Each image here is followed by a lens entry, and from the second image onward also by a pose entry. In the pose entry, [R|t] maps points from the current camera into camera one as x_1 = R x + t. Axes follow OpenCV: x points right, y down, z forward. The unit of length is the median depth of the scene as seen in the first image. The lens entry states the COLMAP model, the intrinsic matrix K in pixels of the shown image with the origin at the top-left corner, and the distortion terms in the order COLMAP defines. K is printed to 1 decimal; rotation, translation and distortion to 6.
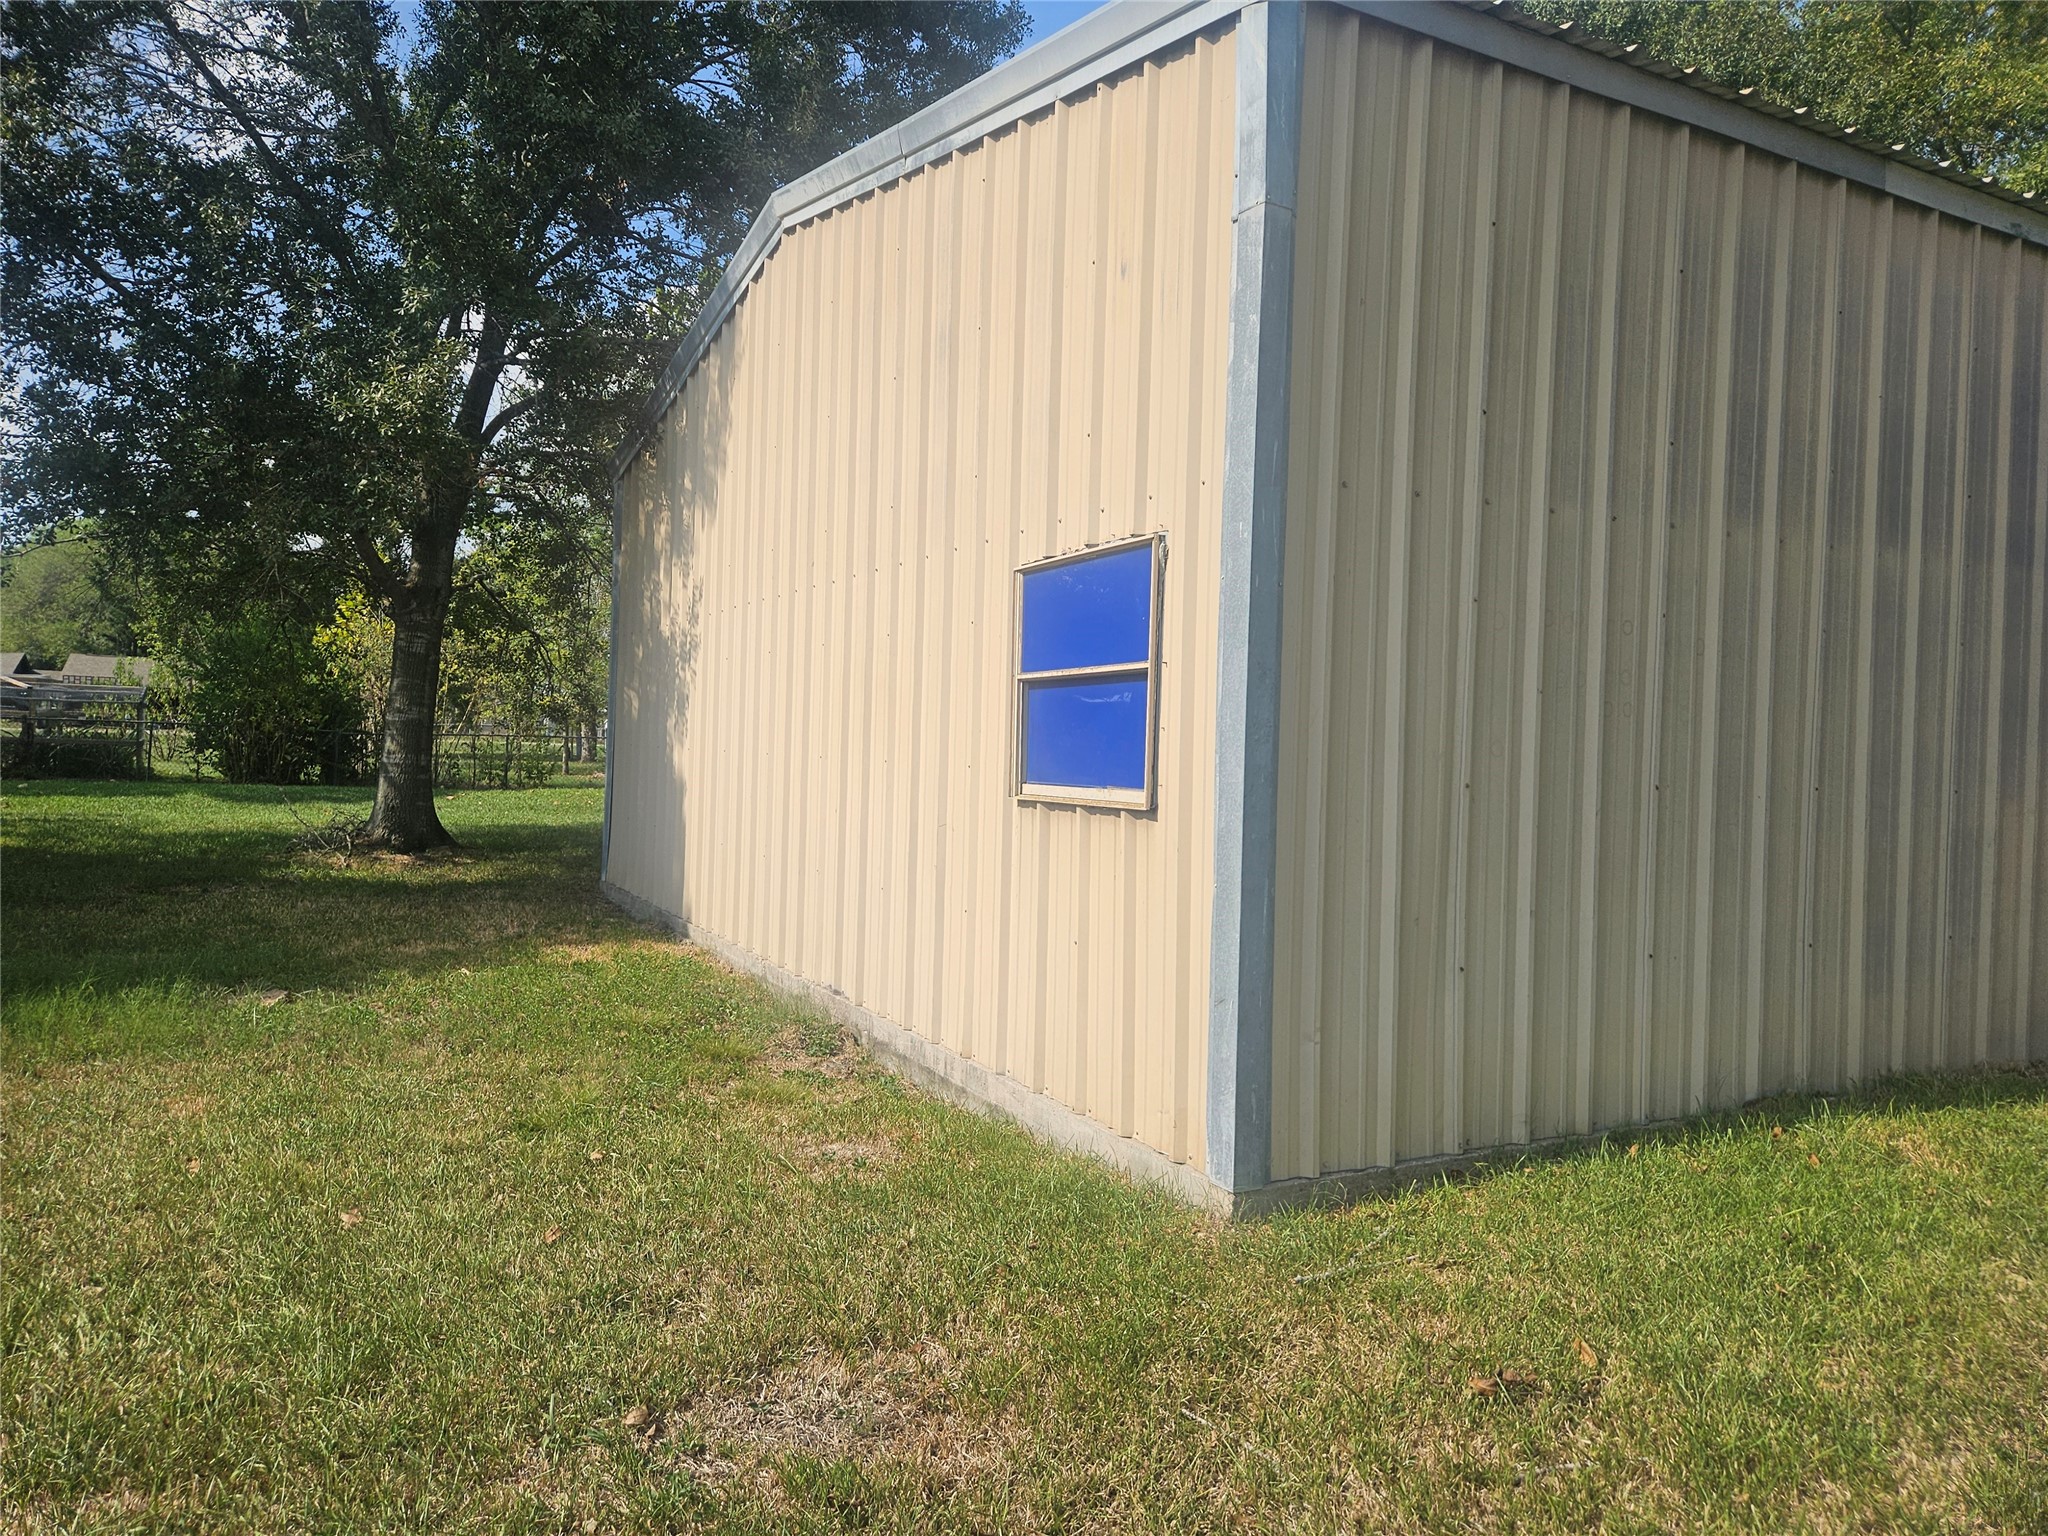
lens RADIAL K [[1376.7, 0, 1022.9], [0, 1376.7, 735.6], [0, 0, 1]] dist [0.085718, -0.057597]
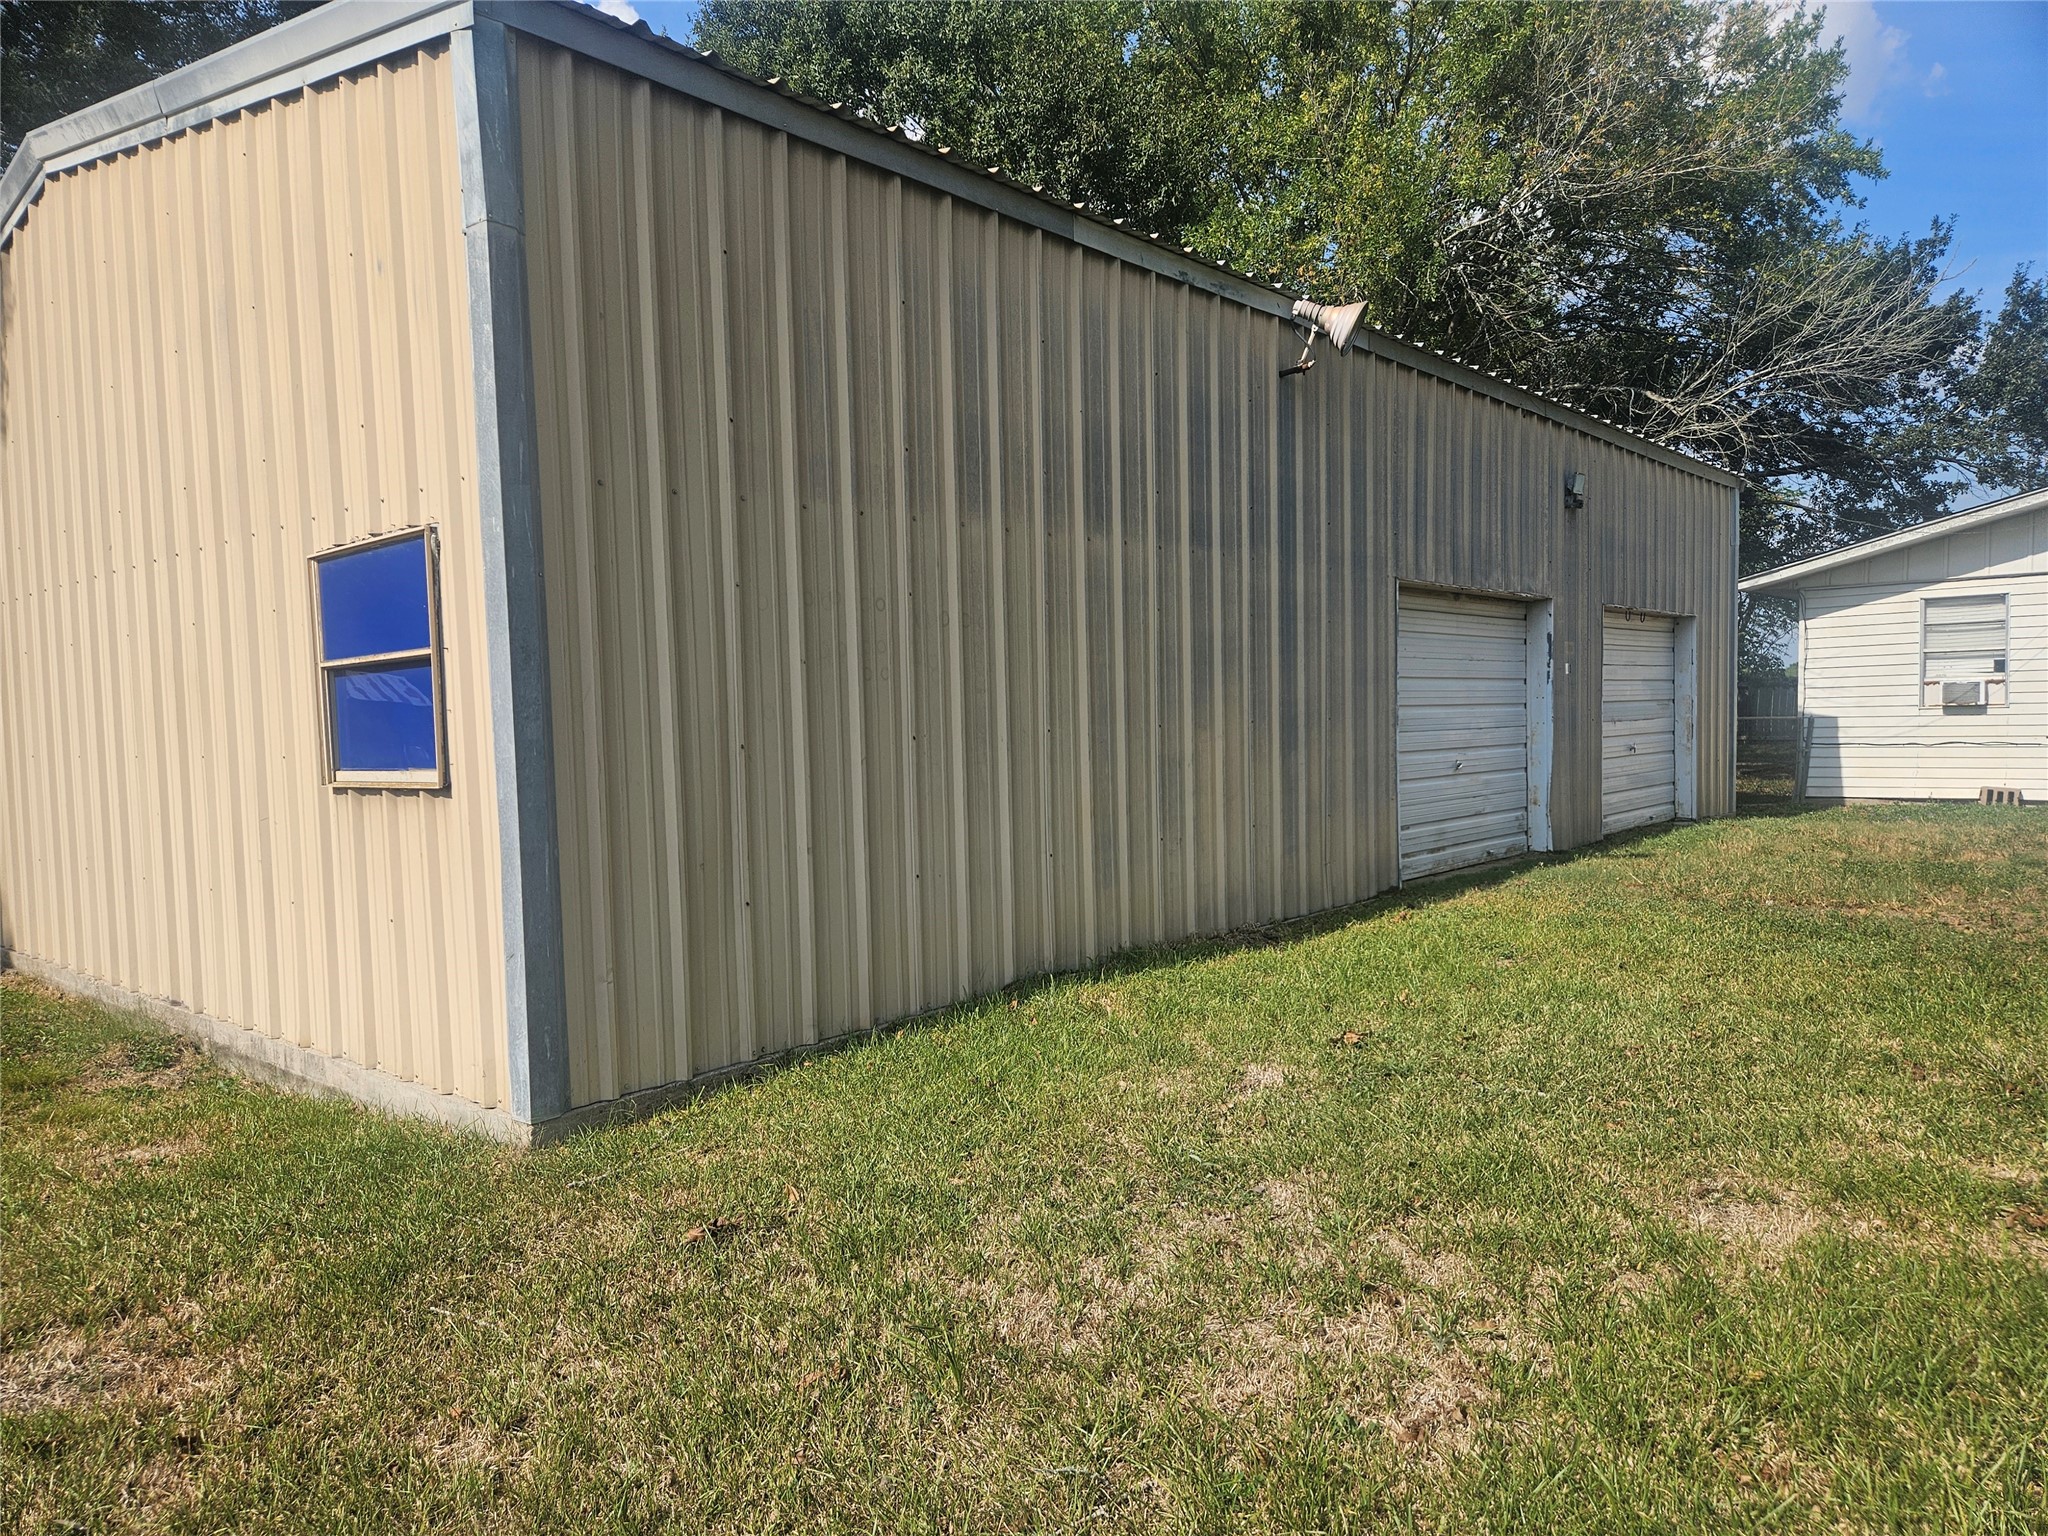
lens RADIAL K [[1379.7, 0, 1024.0], [0, 1379.7, 768.0], [0, 0, 1]] dist [0.078006, -0.055687]
pose [[0.937322, -0.068592, 0.341646, 0.133345], [0.052363, 0.997028, 0.056510, 0.001307], [-0.344507, -0.035079, 0.938128, -0.148875]]
